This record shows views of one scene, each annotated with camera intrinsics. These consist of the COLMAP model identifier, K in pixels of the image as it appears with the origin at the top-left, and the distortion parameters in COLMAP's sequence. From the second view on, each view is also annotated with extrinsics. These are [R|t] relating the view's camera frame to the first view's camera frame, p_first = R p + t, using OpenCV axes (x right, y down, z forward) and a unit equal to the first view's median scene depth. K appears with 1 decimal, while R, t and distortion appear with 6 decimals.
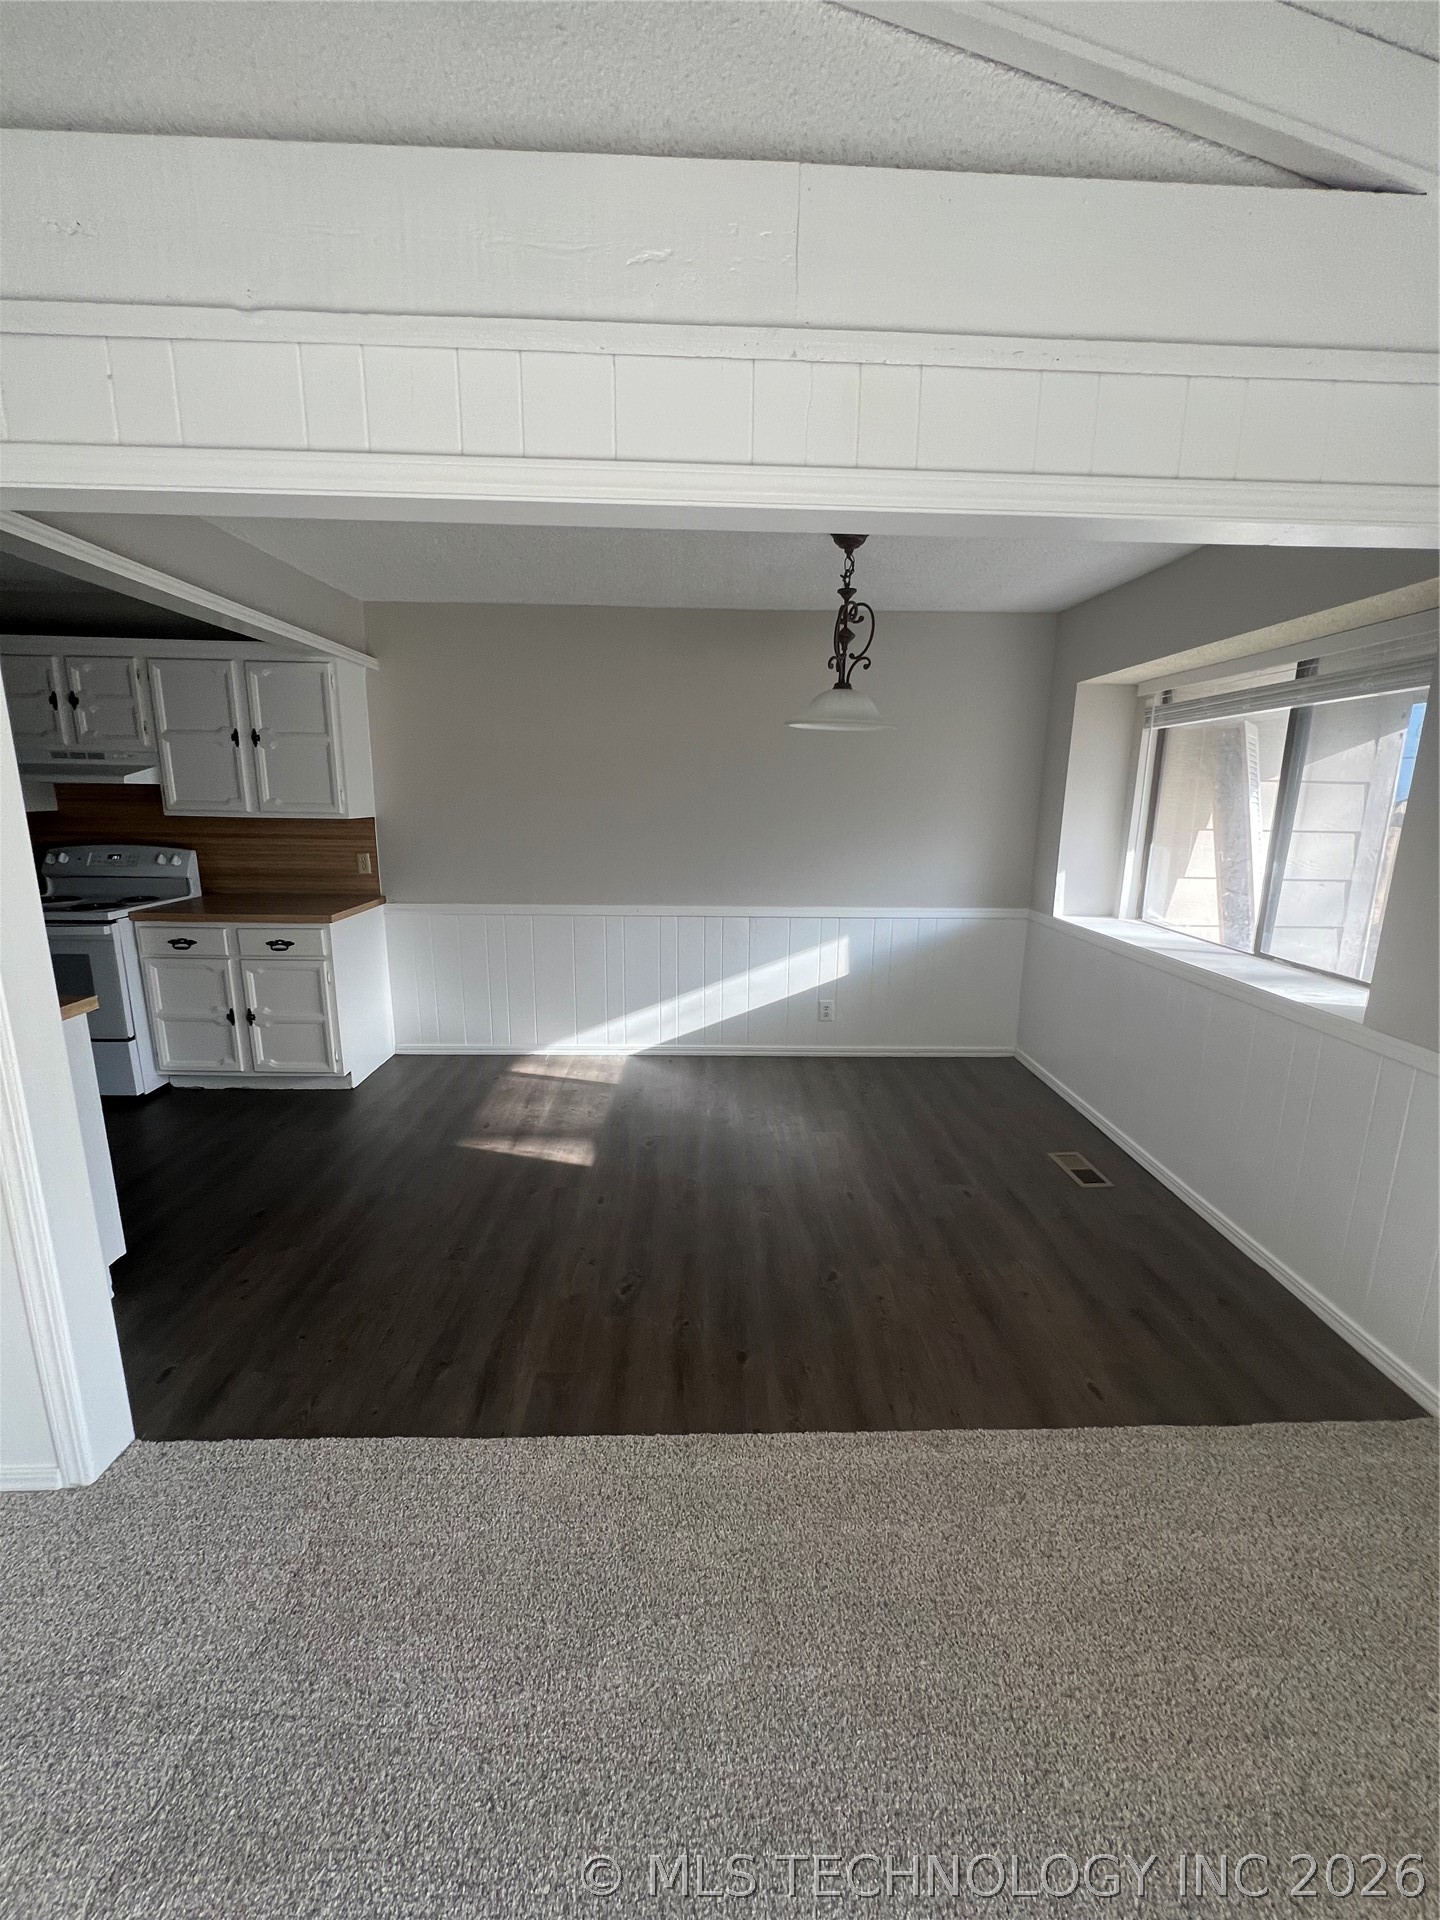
lens RADIAL K [[763.7, 0, 726.8], [0, 763.7, 958.8], [0, 0, 1]] dist [-0.004071, -0.002133]
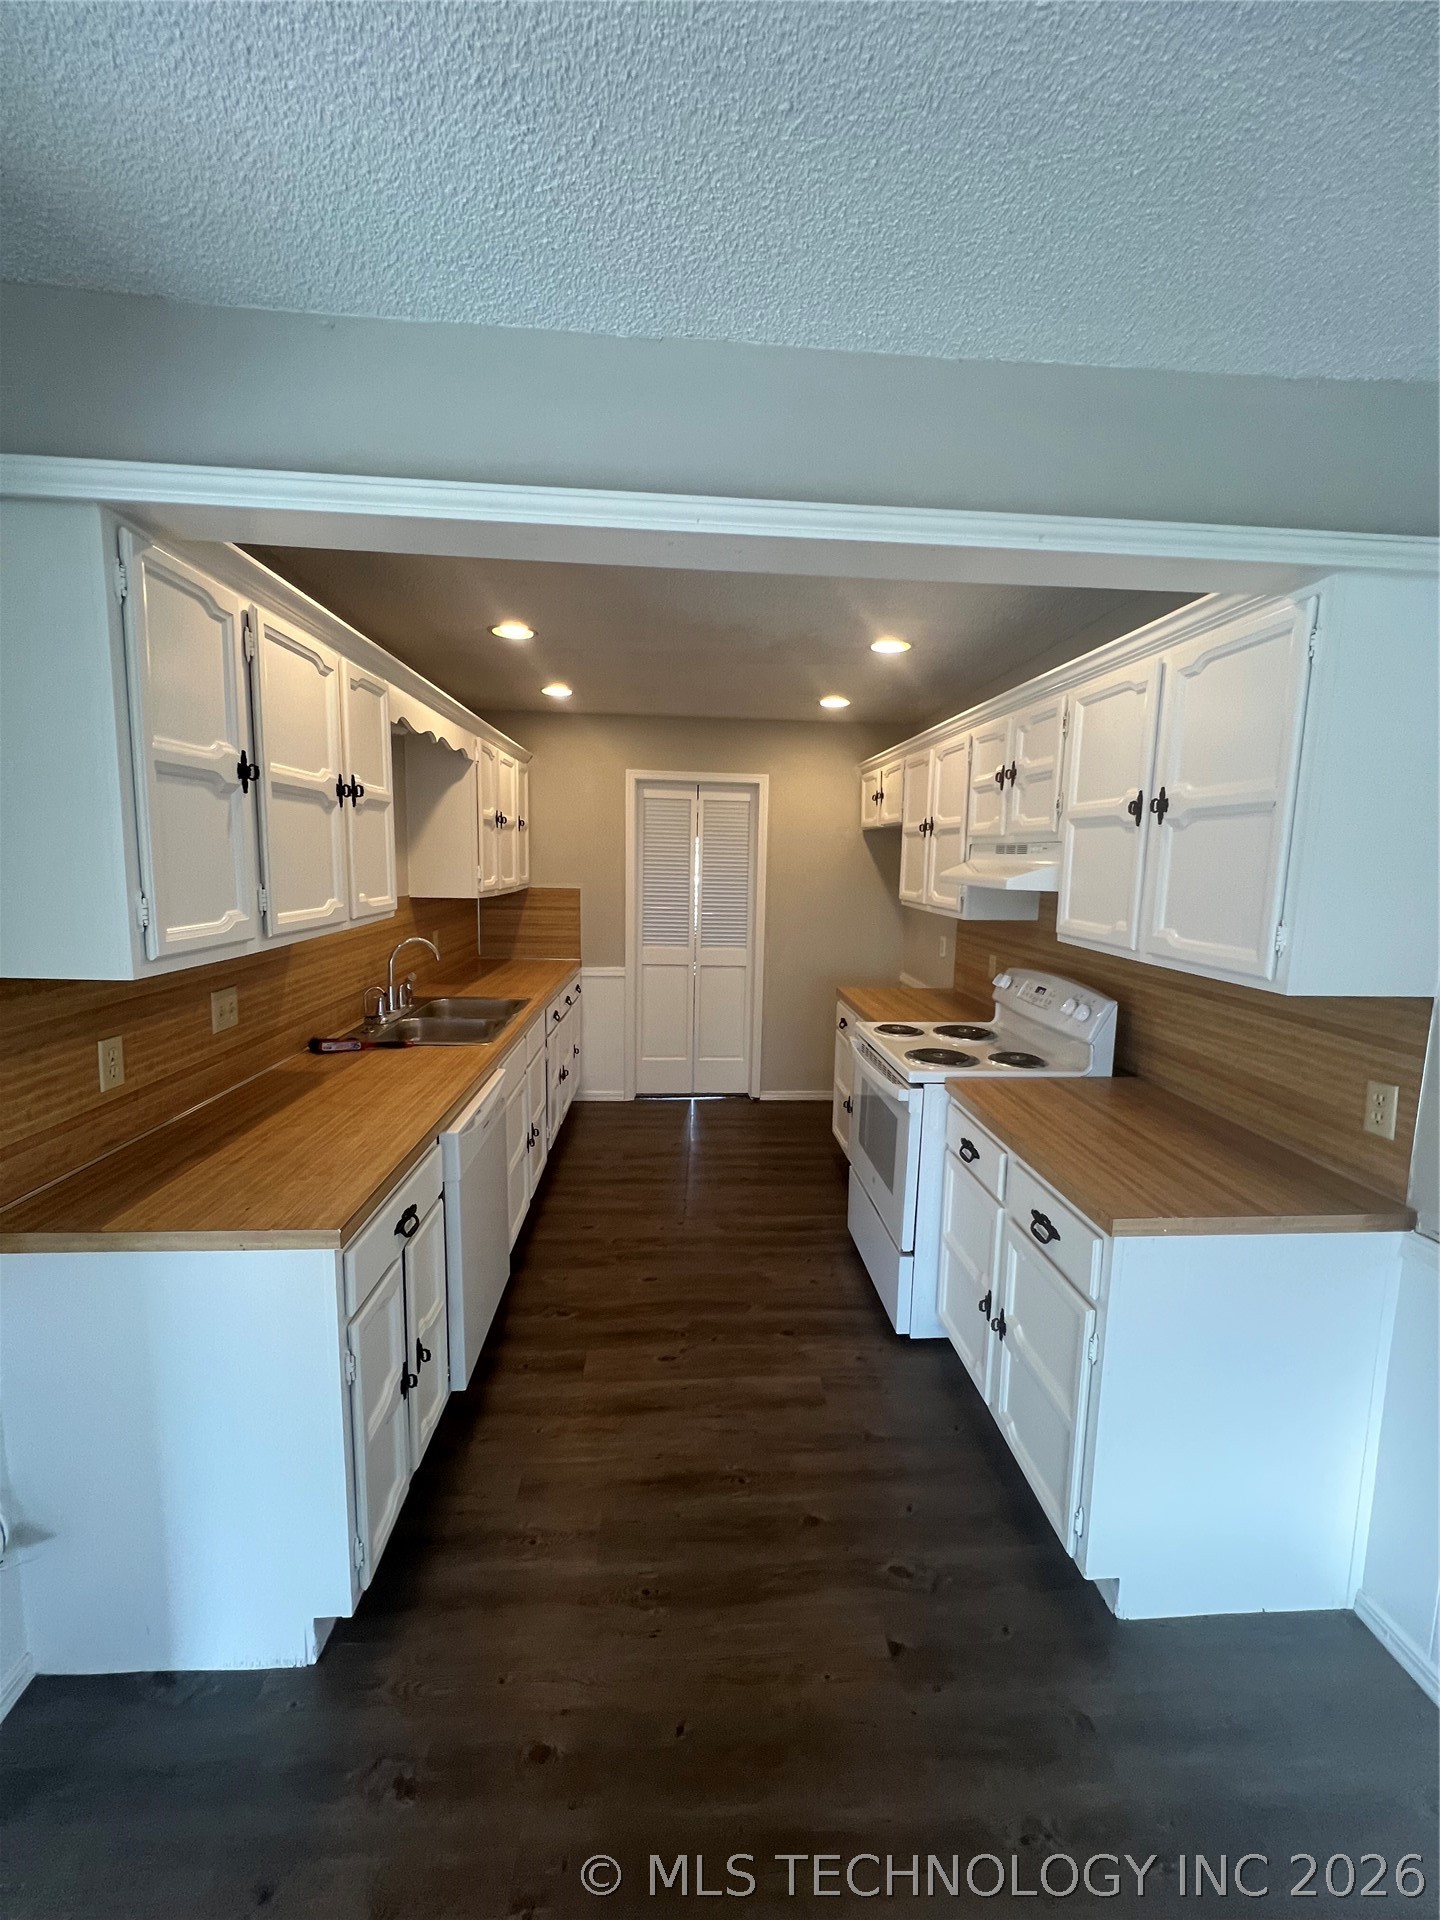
lens RADIAL K [[763.7, 0, 728.3], [0, 763.7, 959.9], [0, 0, 1]] dist [-0.004071, -0.002133]
pose [[0.040529, 0.117727, -0.992219, -0.125607], [-0.234389, 0.966445, 0.105095, -0.167906], [0.971298, 0.228306, 0.066763, 0.668901]]
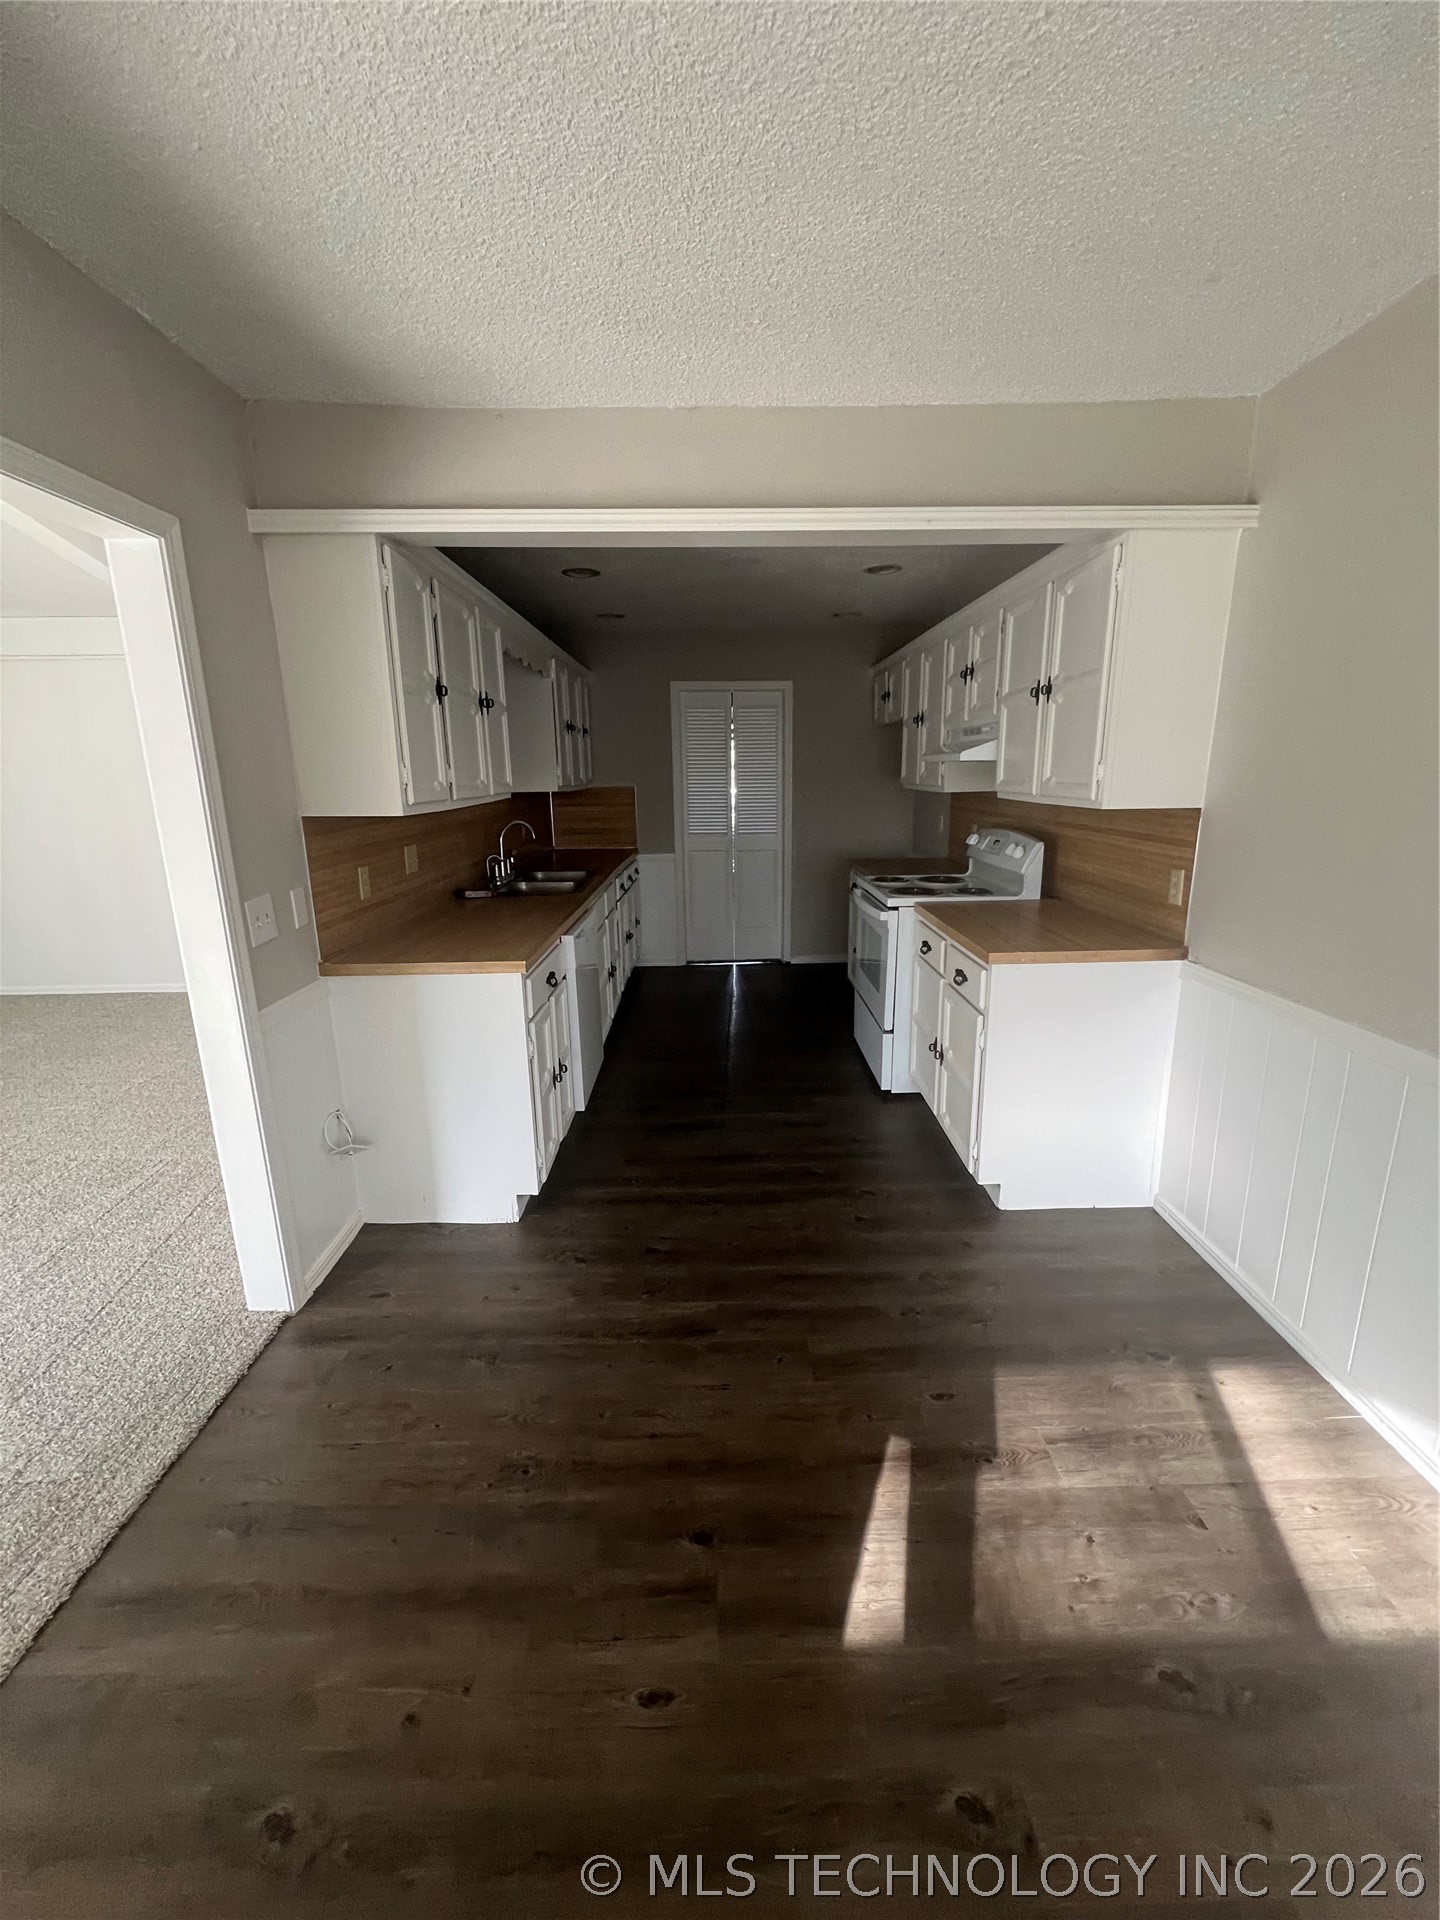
lens RADIAL K [[763.7, 0, 727.6], [0, 763.7, 958.9], [0, 0, 1]] dist [-0.004071, -0.002133]
pose [[-0.012107, 0.224168, -0.974475, 0.117038], [-0.201697, 0.953967, 0.221956, -0.138724], [0.979373, 0.199236, 0.033664, 0.683088]]
